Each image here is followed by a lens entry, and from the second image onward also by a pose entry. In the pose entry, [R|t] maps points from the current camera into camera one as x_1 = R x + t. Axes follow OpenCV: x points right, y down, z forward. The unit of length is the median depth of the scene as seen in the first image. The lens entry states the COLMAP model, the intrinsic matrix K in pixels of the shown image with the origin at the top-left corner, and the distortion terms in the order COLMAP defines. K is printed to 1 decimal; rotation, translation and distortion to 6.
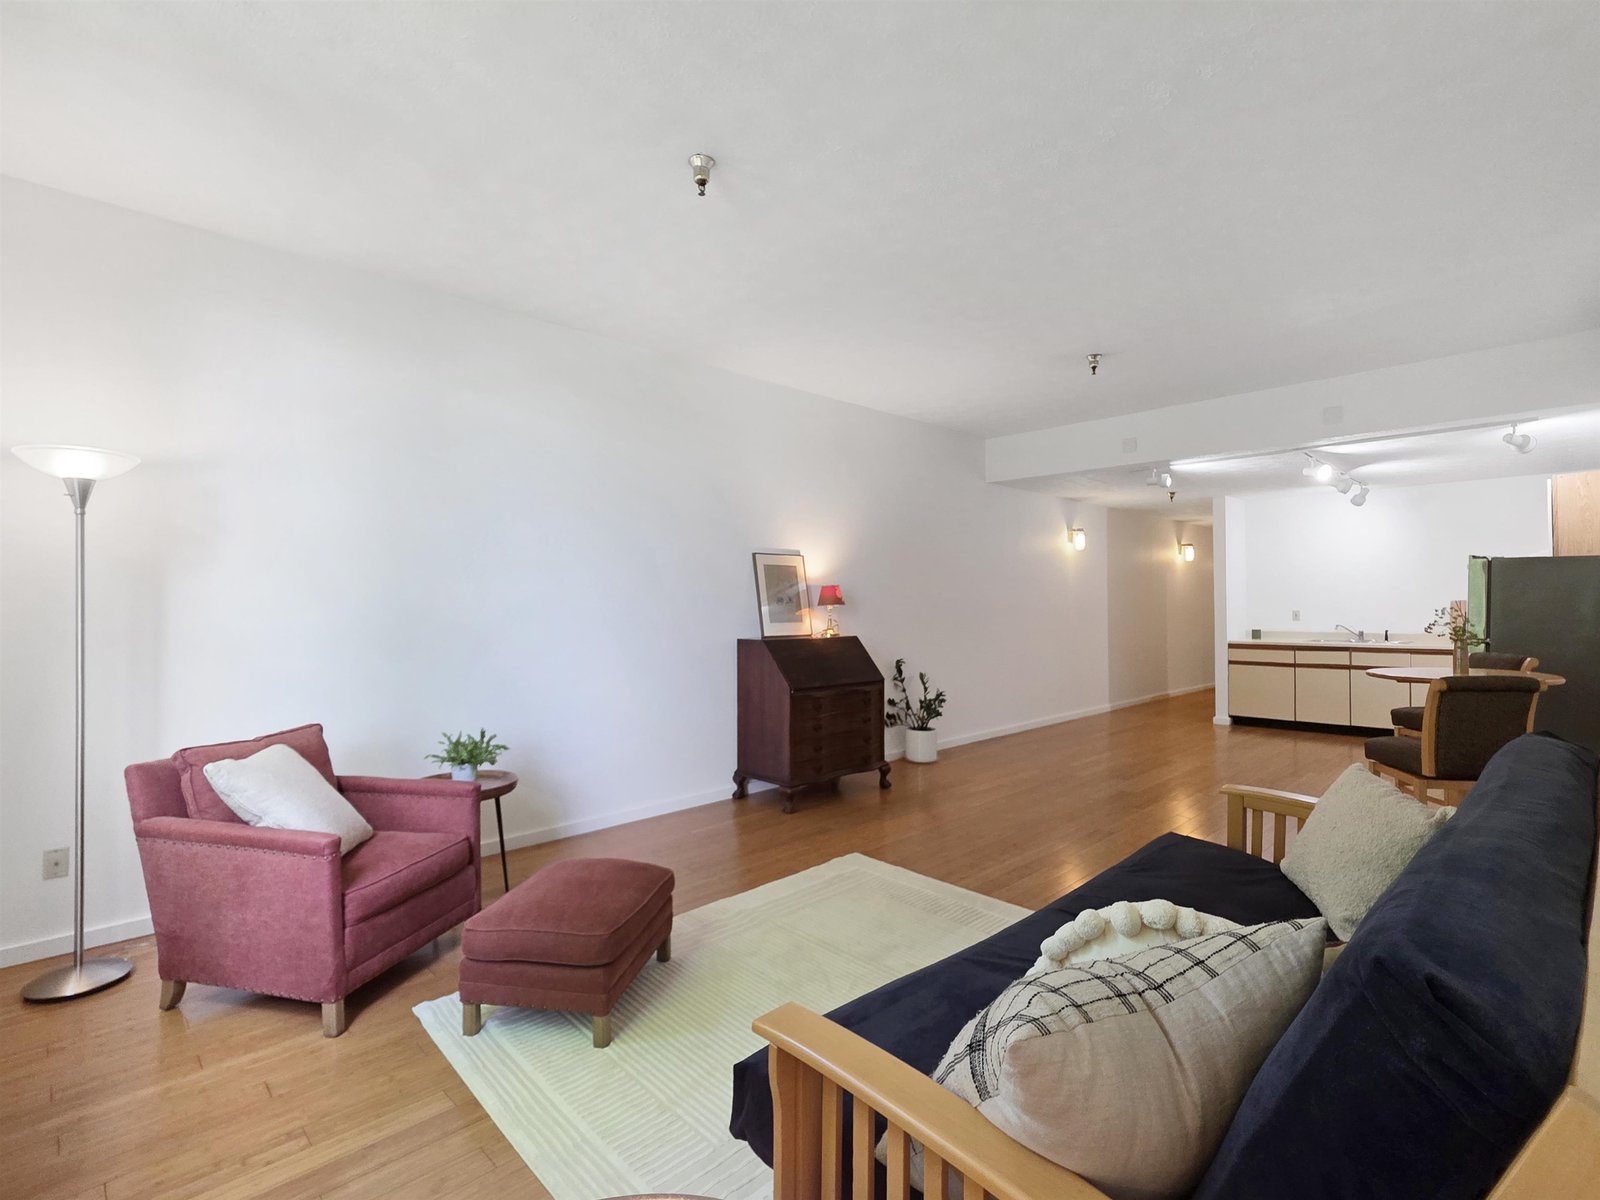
lens RADIAL K [[767.9, 0, 800.0], [0, 767.9, 600.0], [0, 0, 1]] dist [0.006044, 0.000568]
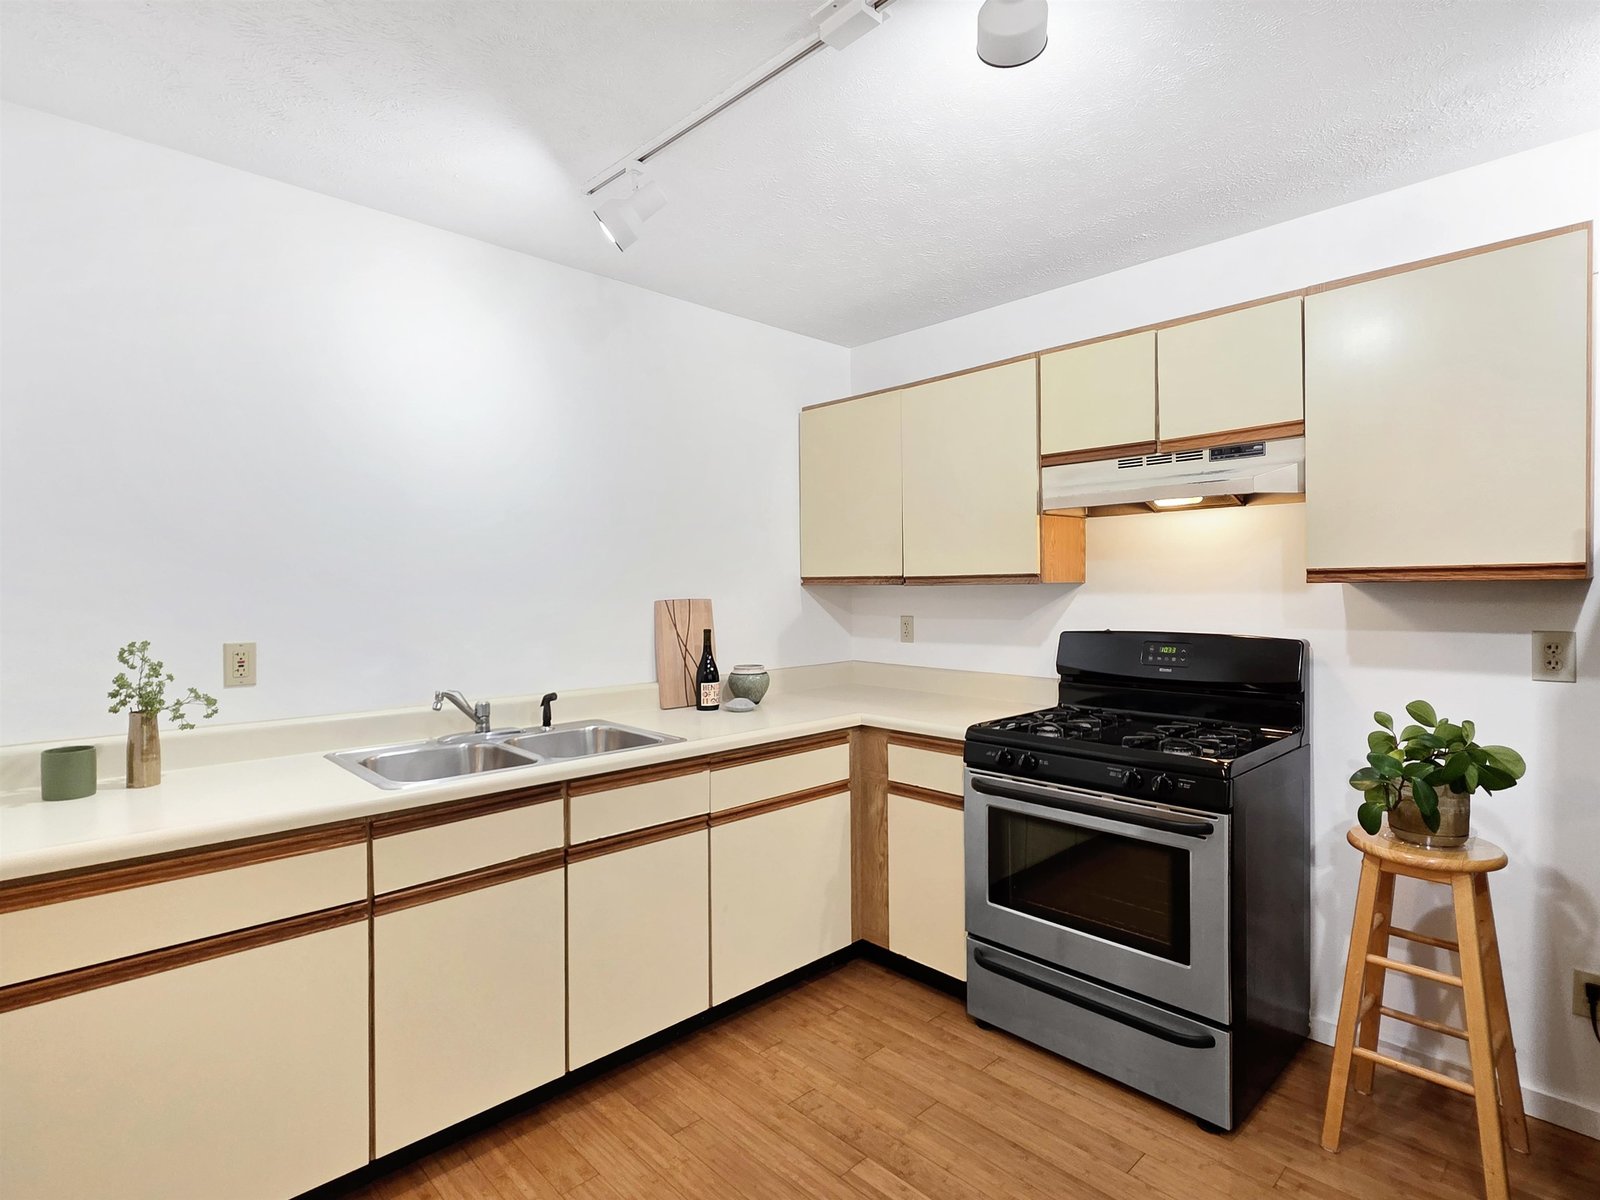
lens RADIAL K [[813.9, 0, 797.7], [0, 813.9, 608.6], [0, 0, 1]] dist [-0.000822, -0.000759]
pose [[0.001025, -0.011335, 0.999935, 0.396961], [-0.001717, 0.999934, 0.011337, -0.000908], [-0.999998, -0.001729, 0.001005, 0.836558]]
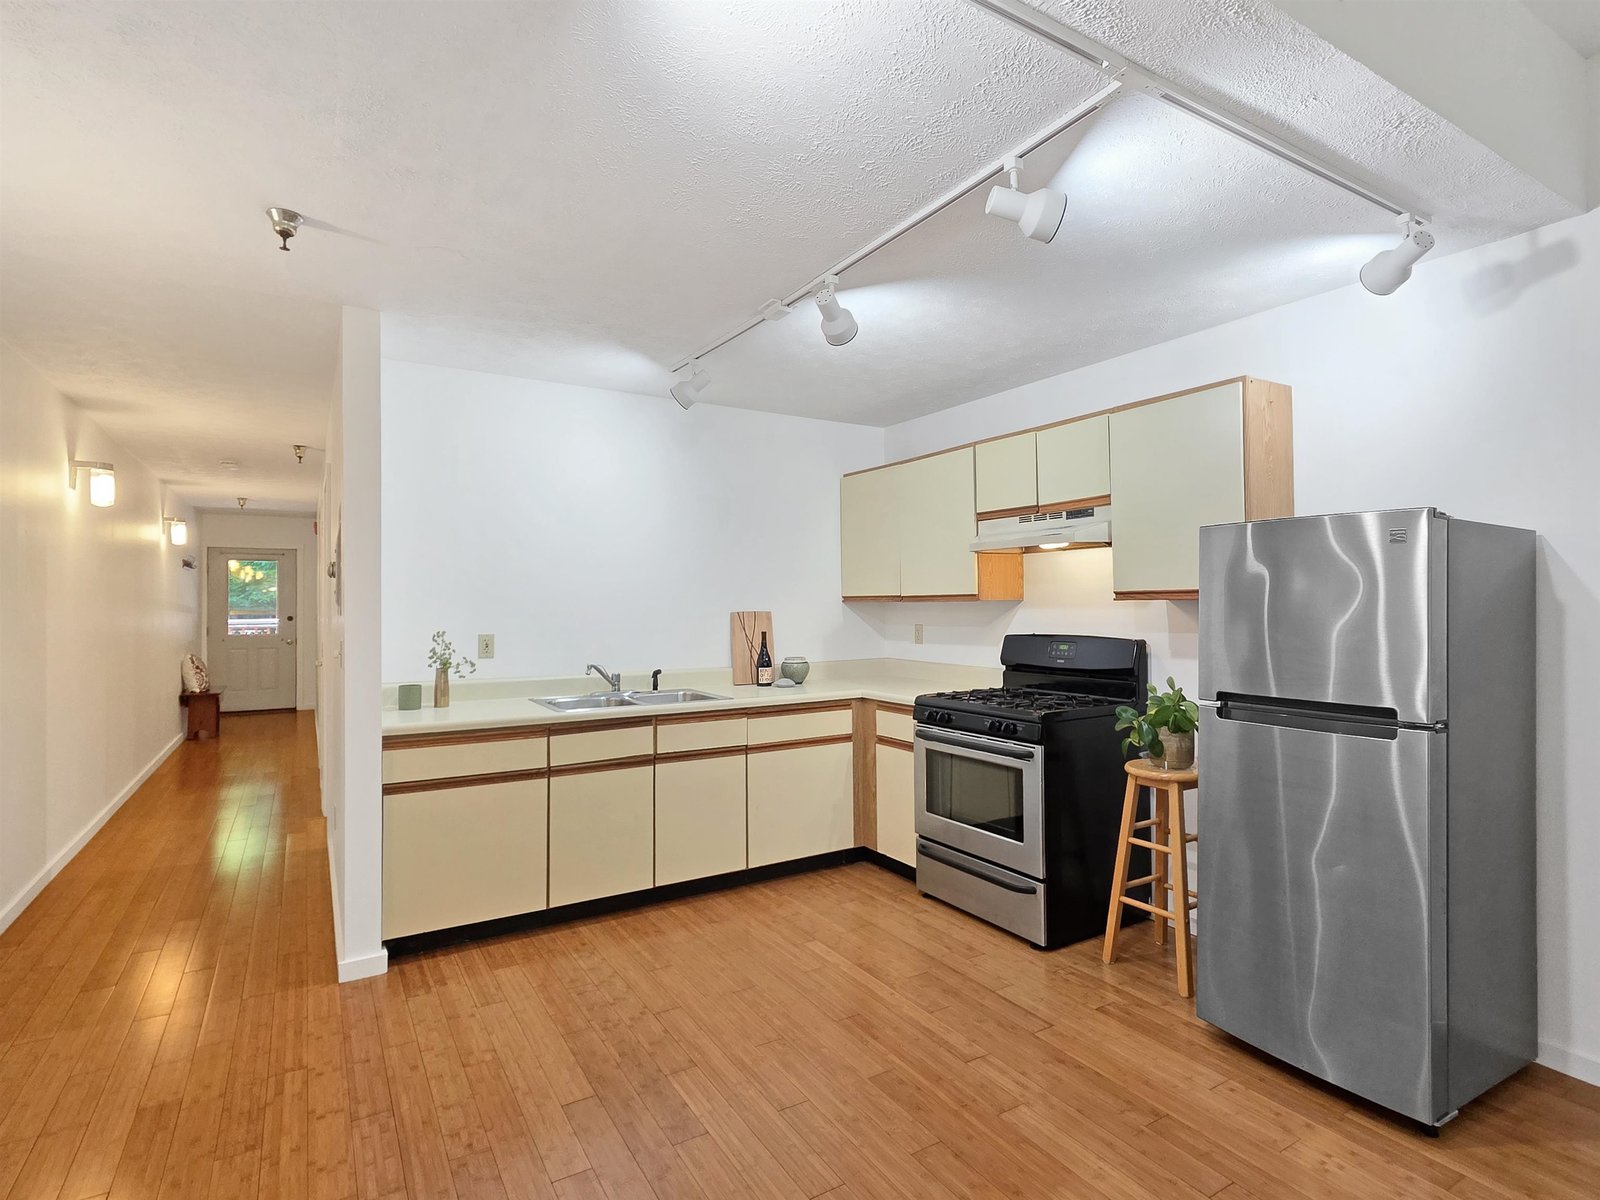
lens RADIAL K [[813.9, 0, 797.7], [0, 813.9, 608.6], [0, 0, 1]] dist [-0.000822, -0.000759]
pose [[0.213015, 0.009418, 0.977003, 0.239210], [-0.005401, 0.999950, -0.008462, 0.001613], [-0.977034, -0.003475, 0.213055, 0.741510]]
